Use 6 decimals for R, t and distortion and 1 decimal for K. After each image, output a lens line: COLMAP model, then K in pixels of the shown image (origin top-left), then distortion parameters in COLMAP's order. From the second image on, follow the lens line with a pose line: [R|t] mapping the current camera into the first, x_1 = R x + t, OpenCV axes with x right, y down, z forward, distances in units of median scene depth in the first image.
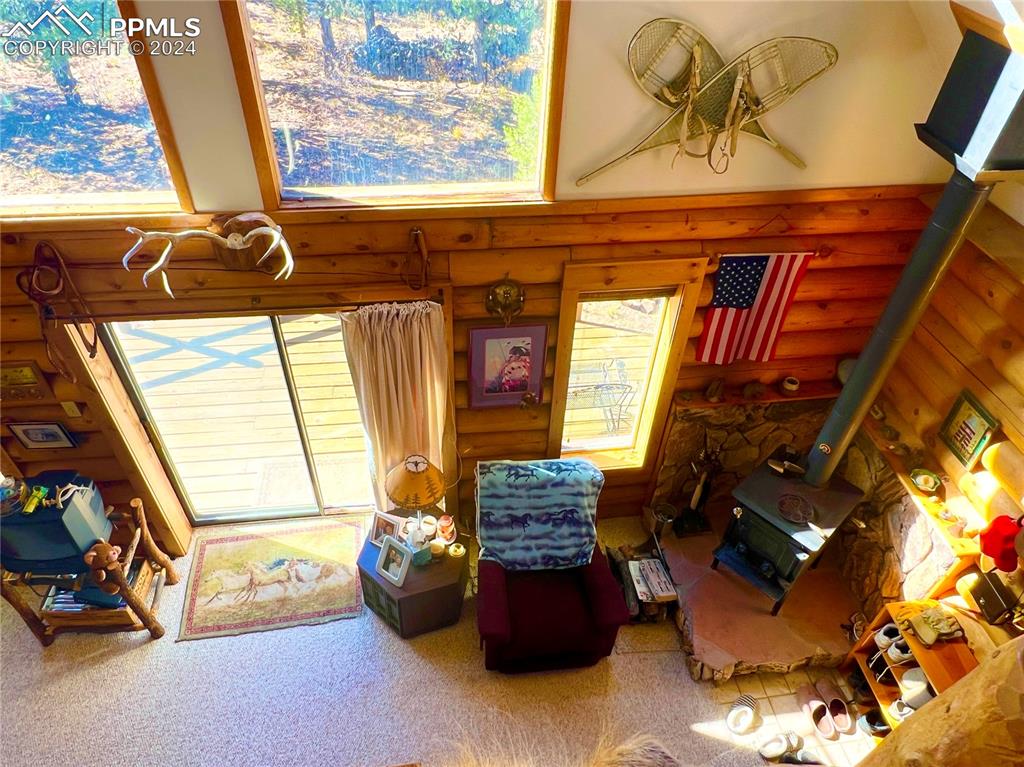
lens RADIAL K [[696.3, 0, 502.0], [0, 696.3, 376.0], [0, 0, 1]] dist [-0.000557, -0.001097]
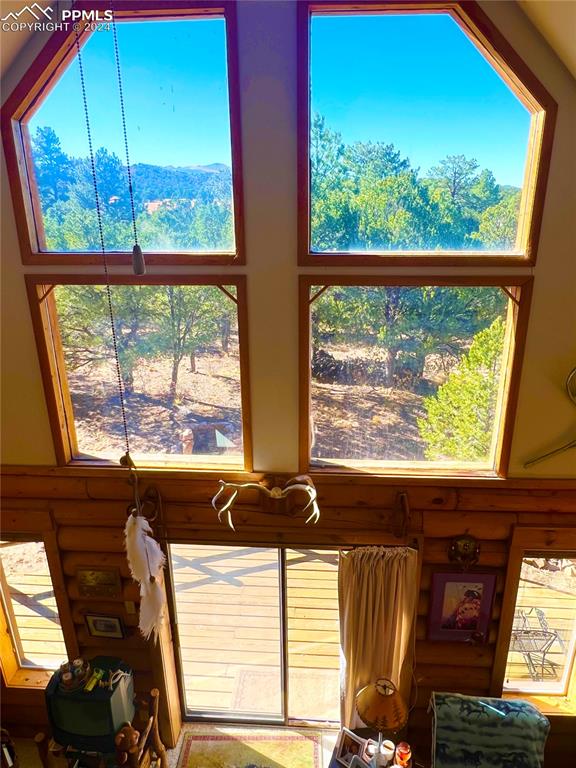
lens RADIAL K [[522.2, 0, 293.1], [0, 522.2, 378.7], [0, 0, 1]] dist [-0.000557, -0.001097]
pose [[0.983033, 0.025990, -0.181576, -0.121953], [-0.096051, 0.916276, -0.388861, 0.004327], [0.156267, 0.399704, 0.903226, -0.044123]]
